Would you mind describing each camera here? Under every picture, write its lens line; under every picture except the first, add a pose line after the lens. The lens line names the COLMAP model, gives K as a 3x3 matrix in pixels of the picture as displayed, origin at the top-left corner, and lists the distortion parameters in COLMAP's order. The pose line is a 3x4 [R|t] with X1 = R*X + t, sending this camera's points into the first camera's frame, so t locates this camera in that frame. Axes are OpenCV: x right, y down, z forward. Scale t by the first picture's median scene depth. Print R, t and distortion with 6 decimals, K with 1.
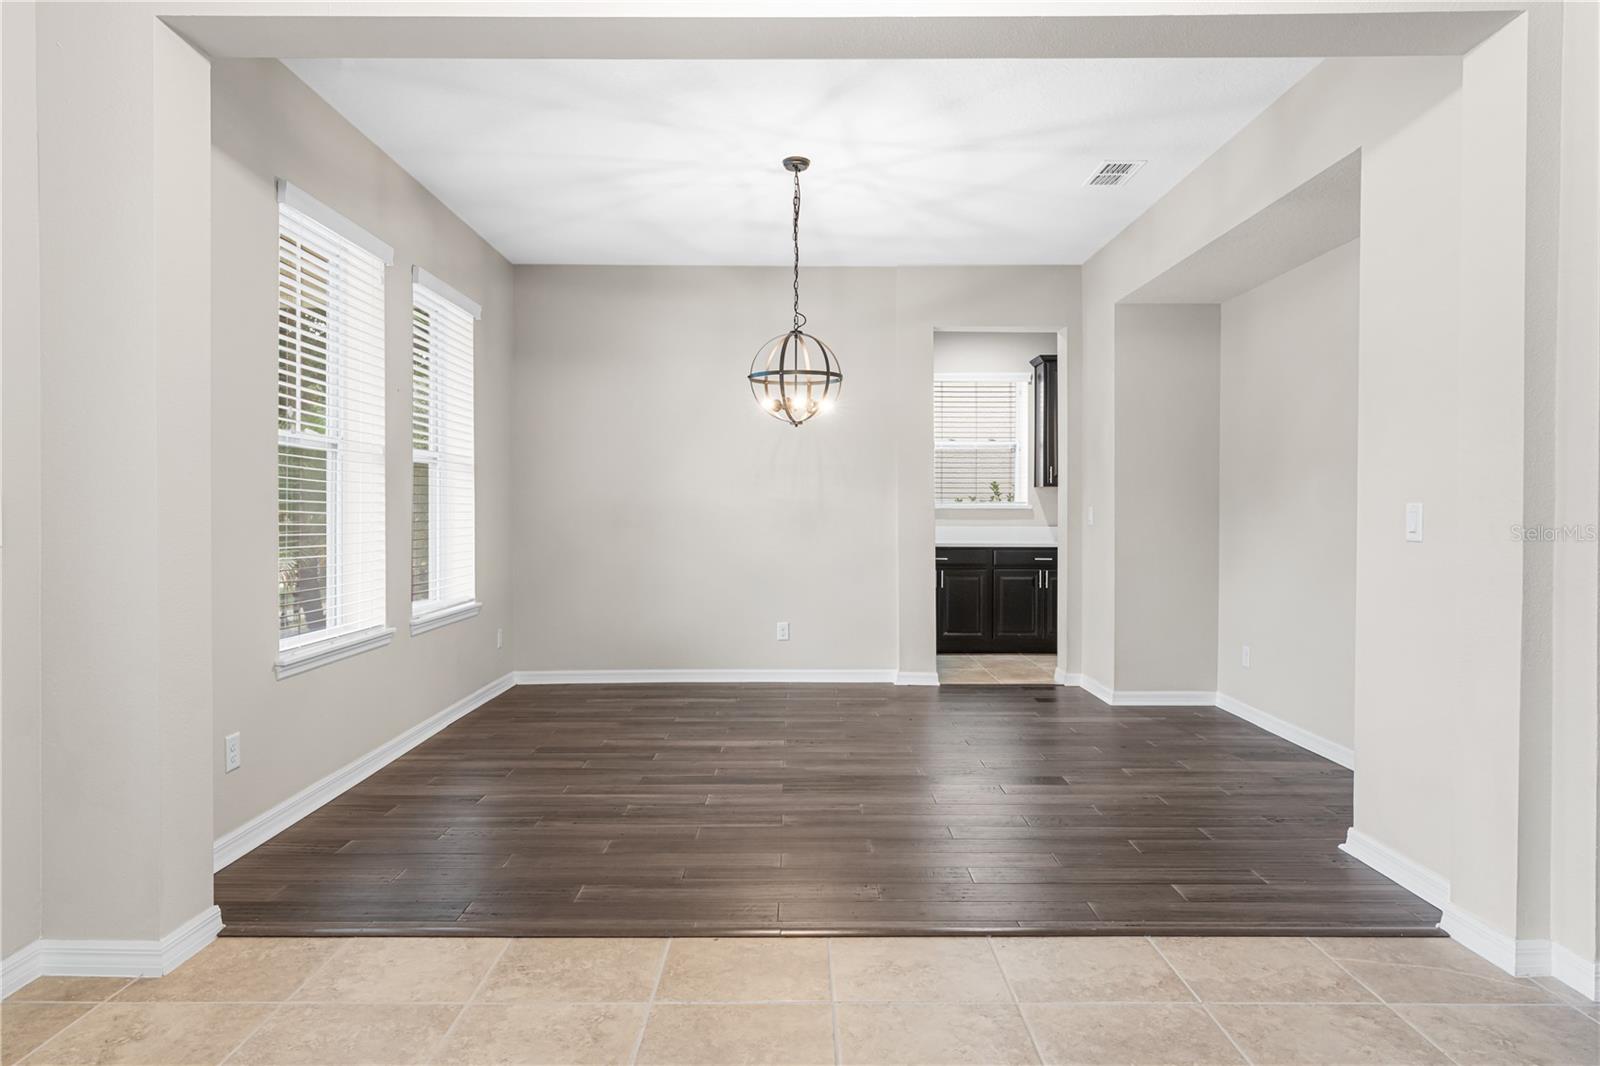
lens RADIAL K [[929.9, 0, 786.1], [0, 929.9, 532.2], [0, 0, 1]] dist [-0.006373, -0.000291]
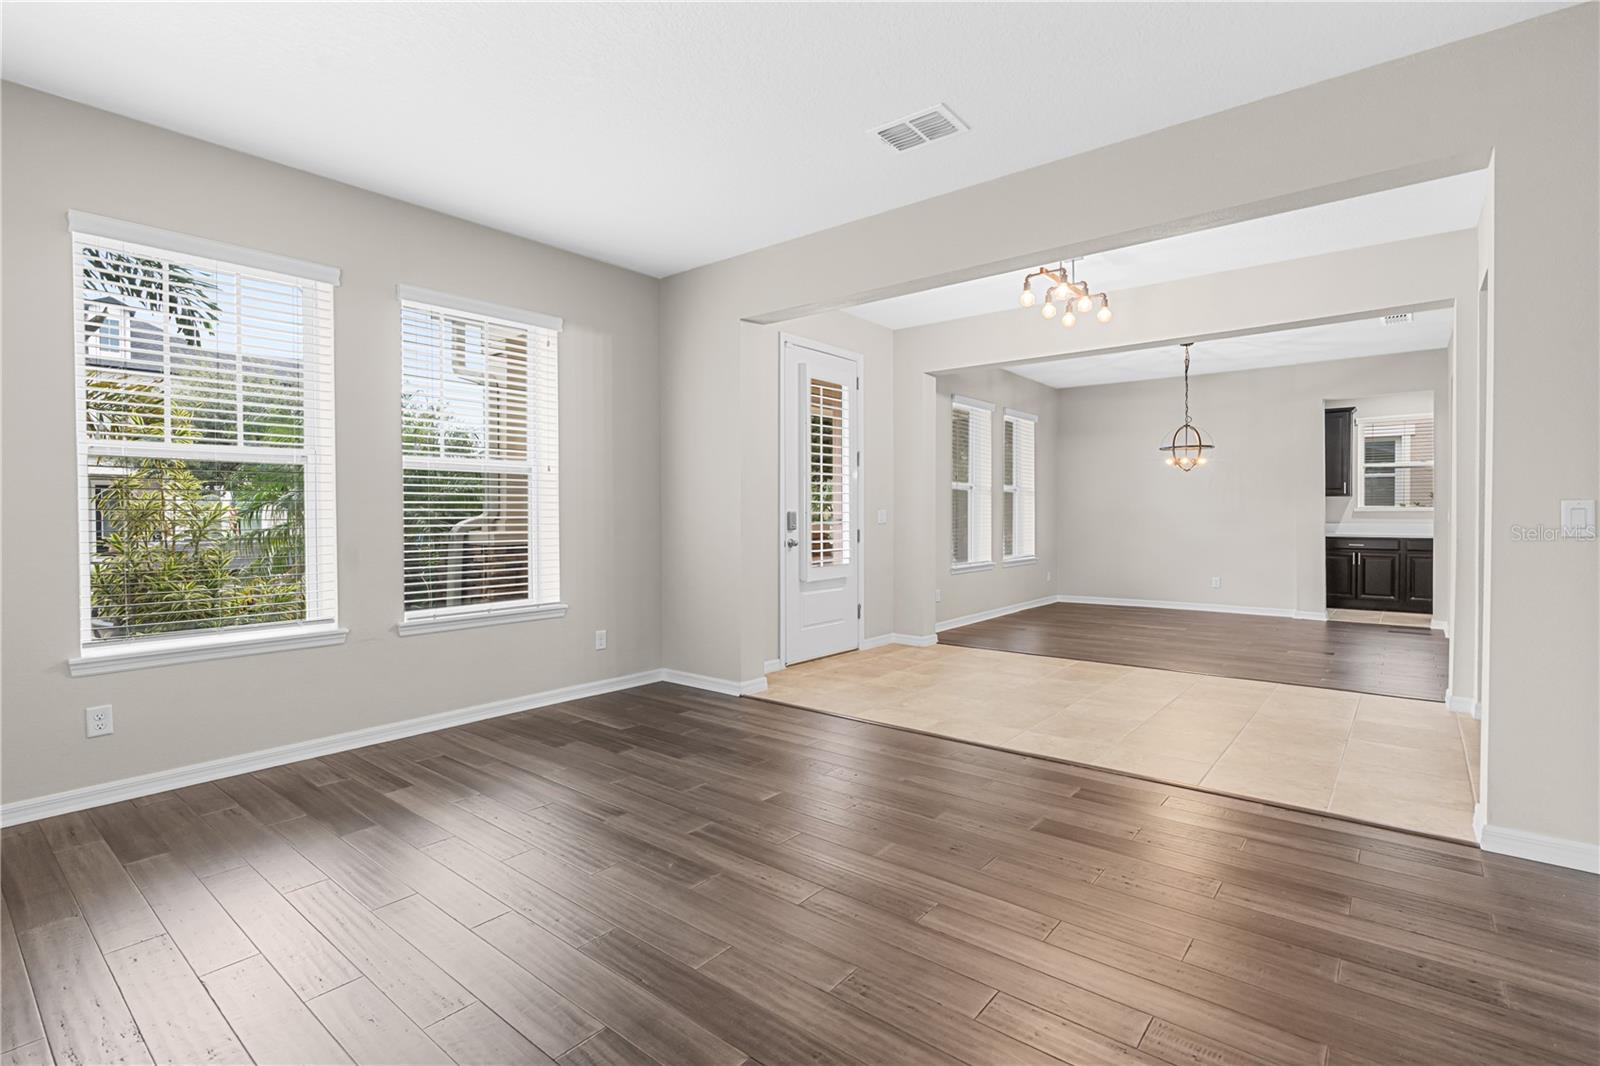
lens RADIAL K [[727.2, 0, 796.1], [0, 727.2, 530.8], [0, 0, 1]] dist [-0.009469, 0.004612]
pose [[0.770890, 0.015664, -0.636776, 0.426785], [-0.014722, 0.999869, 0.006774, 0.017431], [0.636799, 0.004152, 0.771019, -0.873744]]
